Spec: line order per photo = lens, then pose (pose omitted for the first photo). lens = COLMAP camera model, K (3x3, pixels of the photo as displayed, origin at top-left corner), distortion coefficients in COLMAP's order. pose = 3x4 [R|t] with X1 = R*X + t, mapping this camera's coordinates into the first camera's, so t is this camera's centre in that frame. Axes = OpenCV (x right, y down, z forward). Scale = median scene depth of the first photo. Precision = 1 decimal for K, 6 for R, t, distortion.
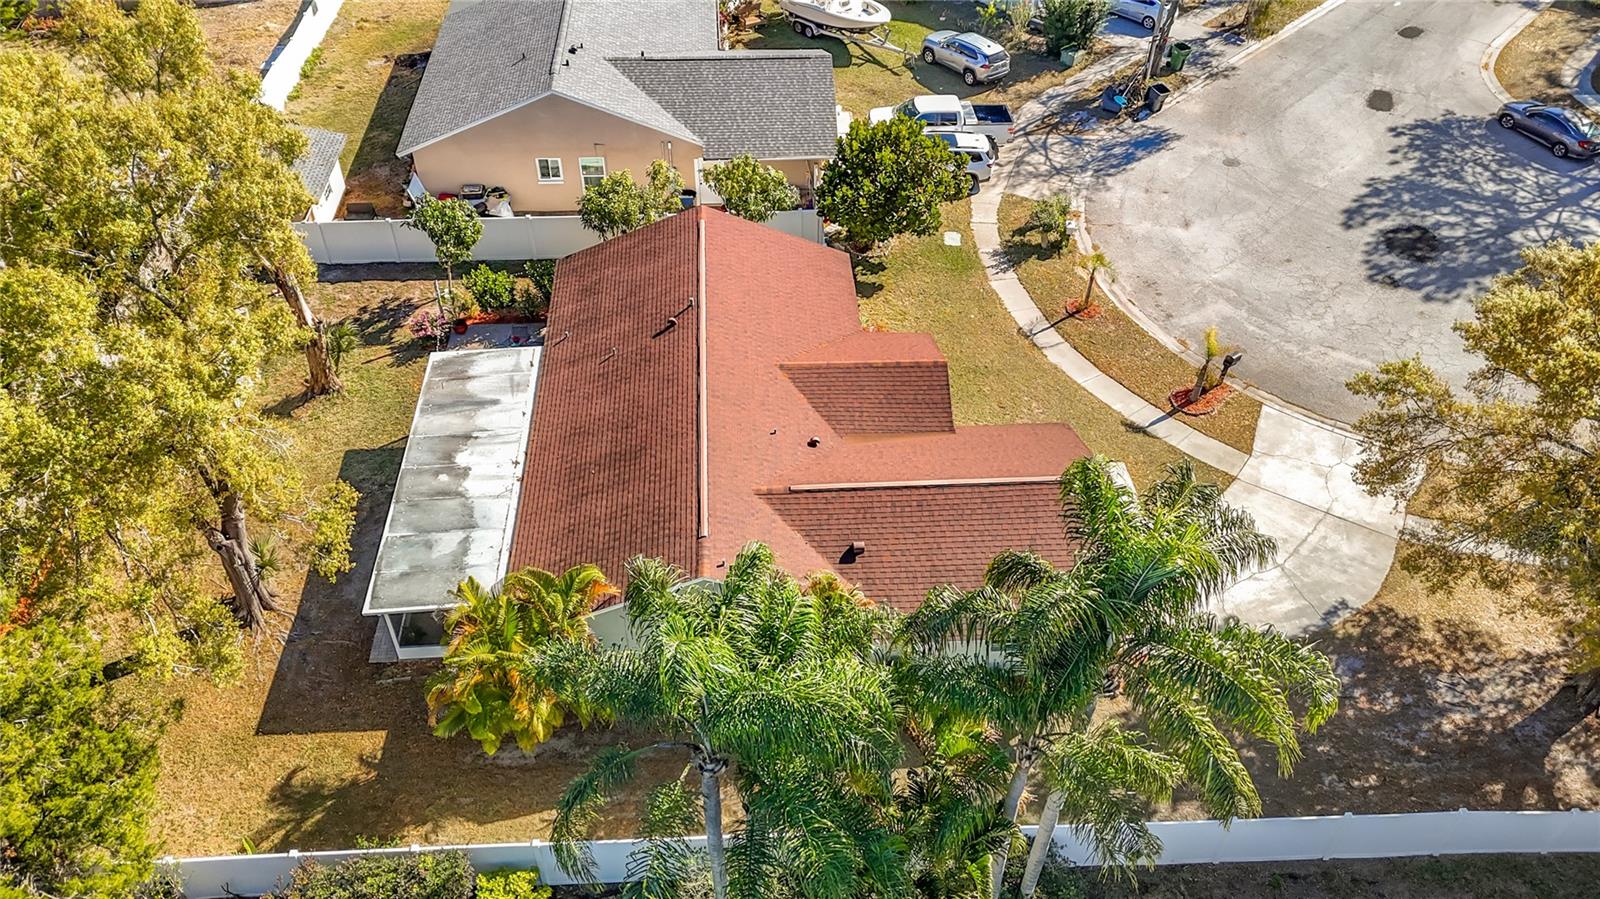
lens RADIAL K [[1163.8, 0, 800.0], [0, 1163.8, 449.5], [0, 0, 1]] dist [0.039959, -0.002705]
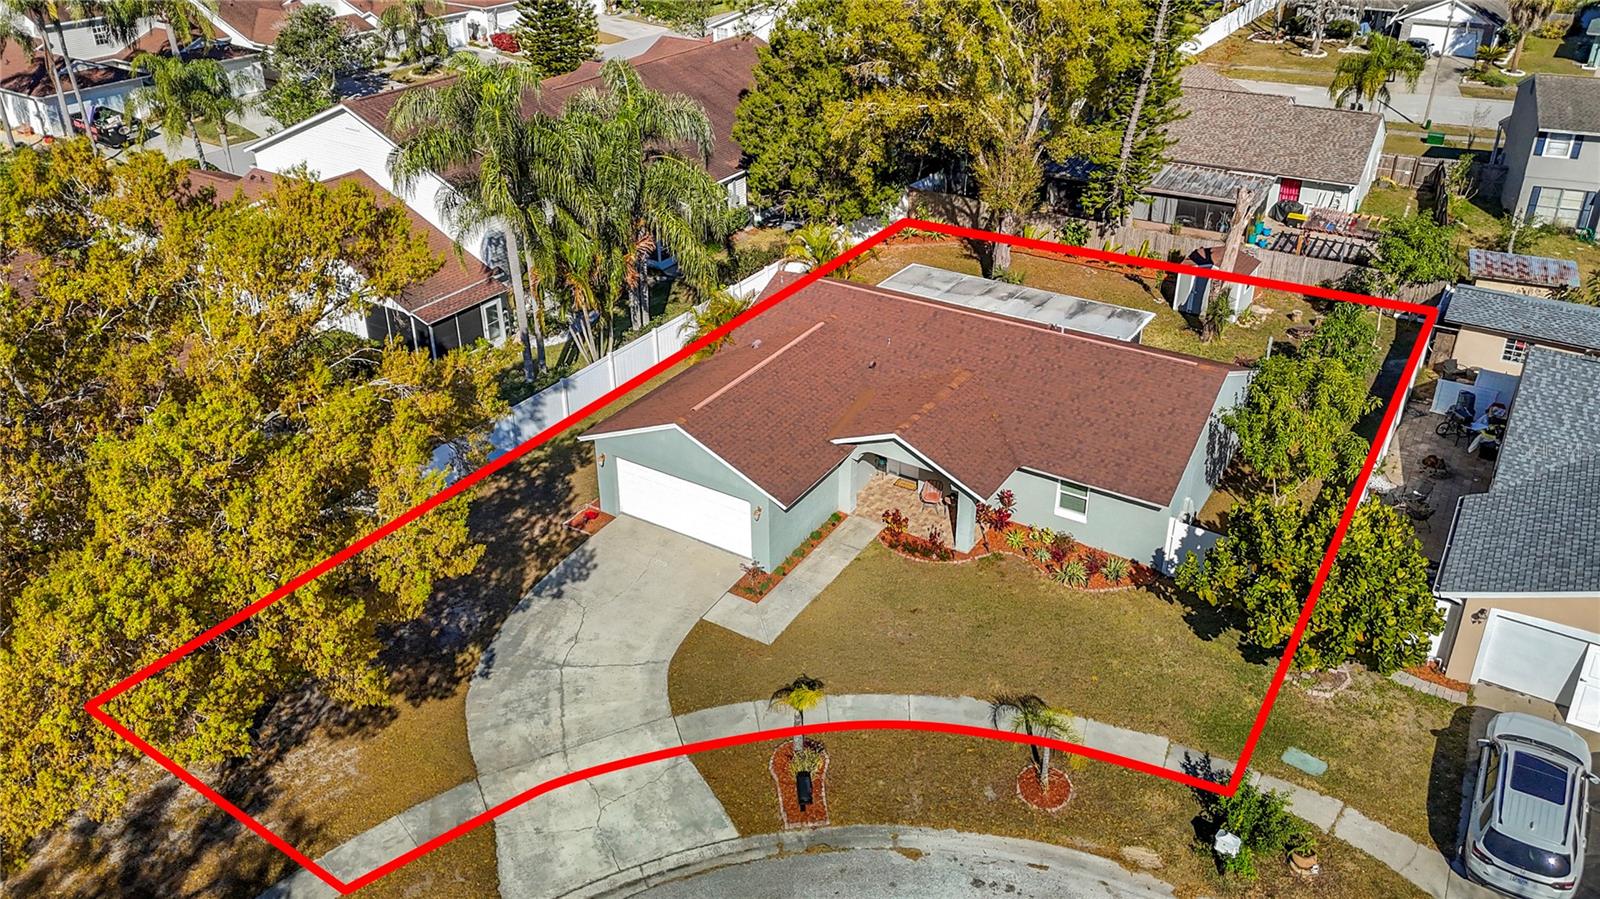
lens RADIAL K [[1202.0, 0, 795.5], [0, 1202.0, 408.9], [0, 0, 1]] dist [0.087992, -0.100867]
pose [[-0.583717, 0.369107, -0.723212, 0.932475], [-0.567137, 0.452068, 0.688469, -0.761617], [0.581060, 0.812031, -0.054546, 1.019476]]
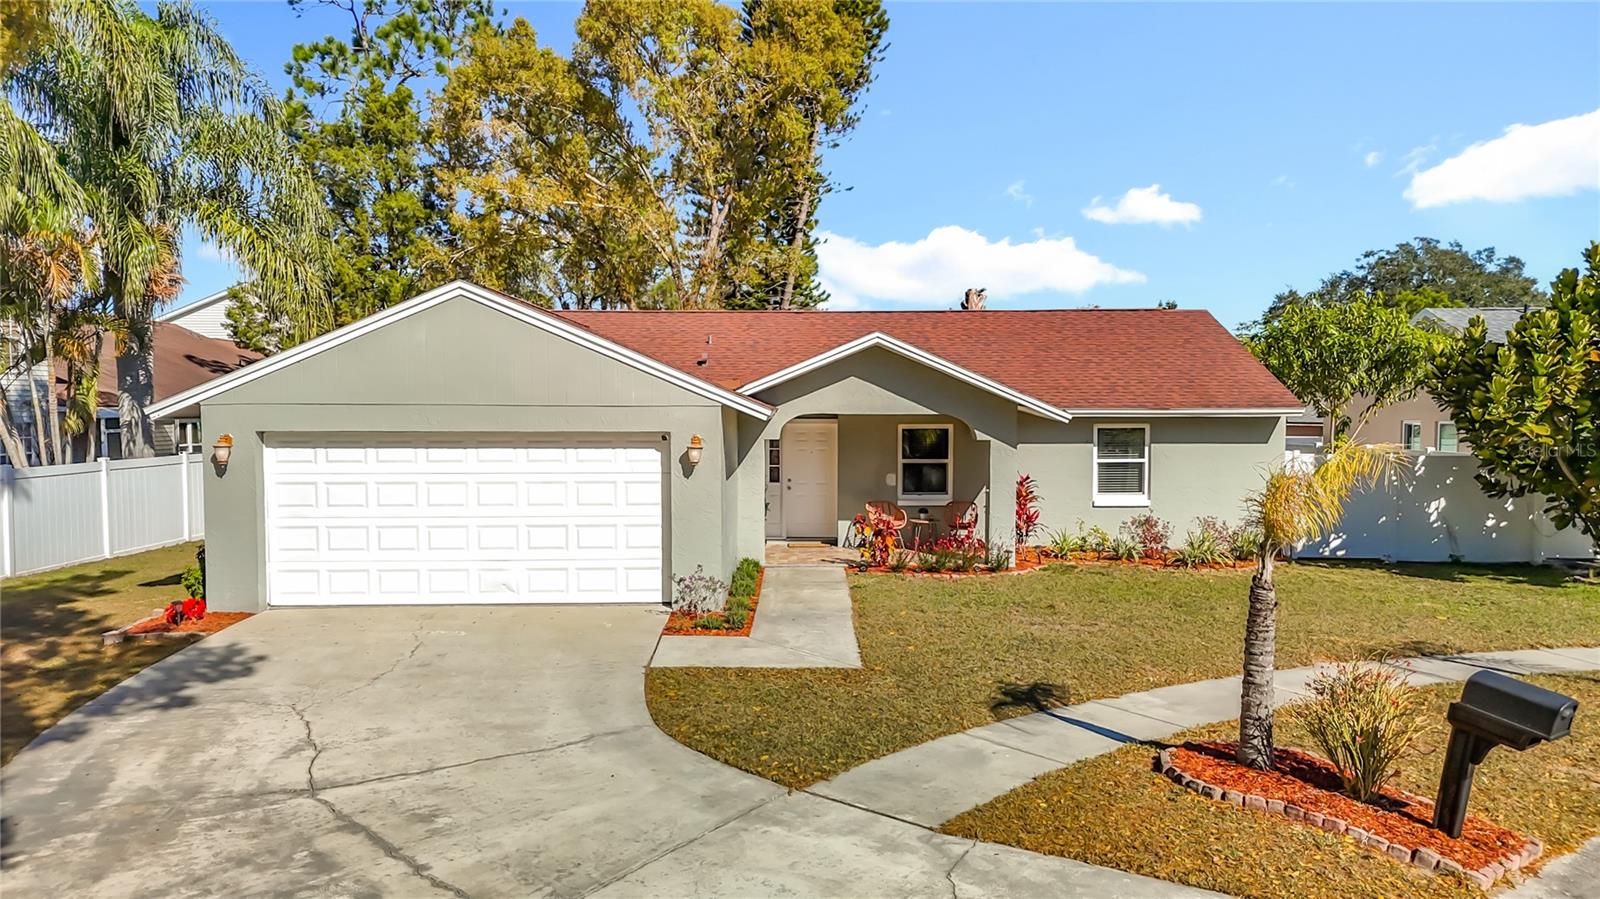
lens RADIAL K [[1178.3, 0, 794.6], [0, 1178.3, 459.2], [0, 0, 1]] dist [0.073671, -0.092198]
pose [[-0.063989, 0.029820, -0.997505, 0.678801], [-0.696321, 0.714686, 0.066034, -0.045207], [0.714872, 0.698809, -0.024967, 1.058314]]
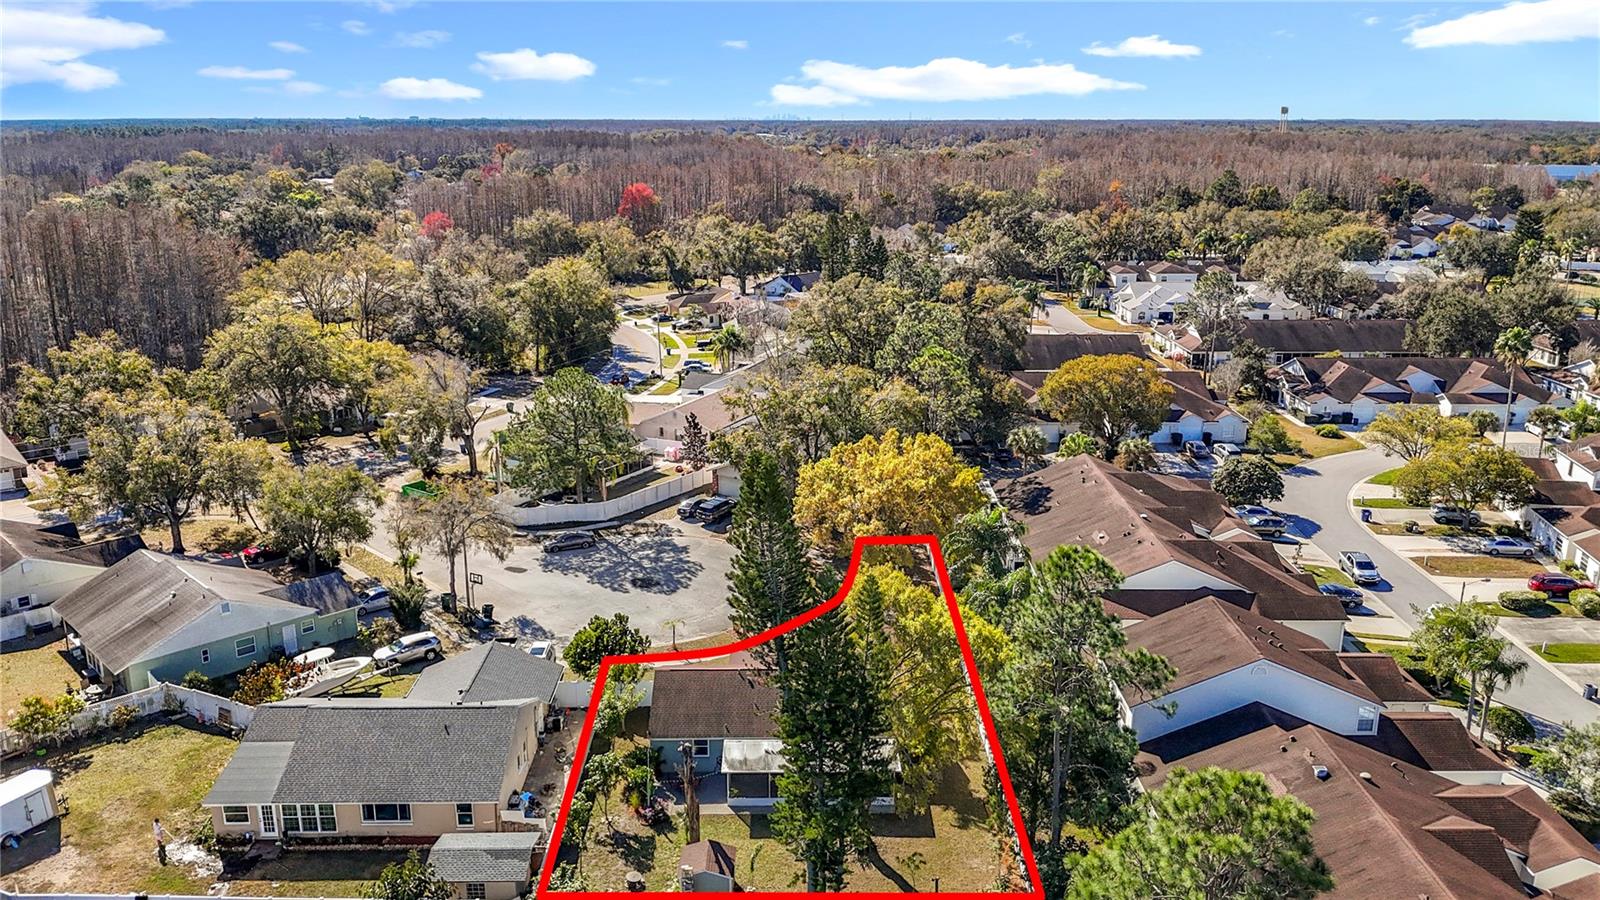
lens RADIAL K [[1178.3, 0, 794.6], [0, 1178.3, 459.7], [0, 0, 1]] dist [0.073671, -0.092198]
pose [[0.072956, -0.287523, 0.954991, -2.116748], [0.697079, 0.699515, 0.157353, -0.692926], [-0.713273, 0.654224, 0.251460, 0.144274]]
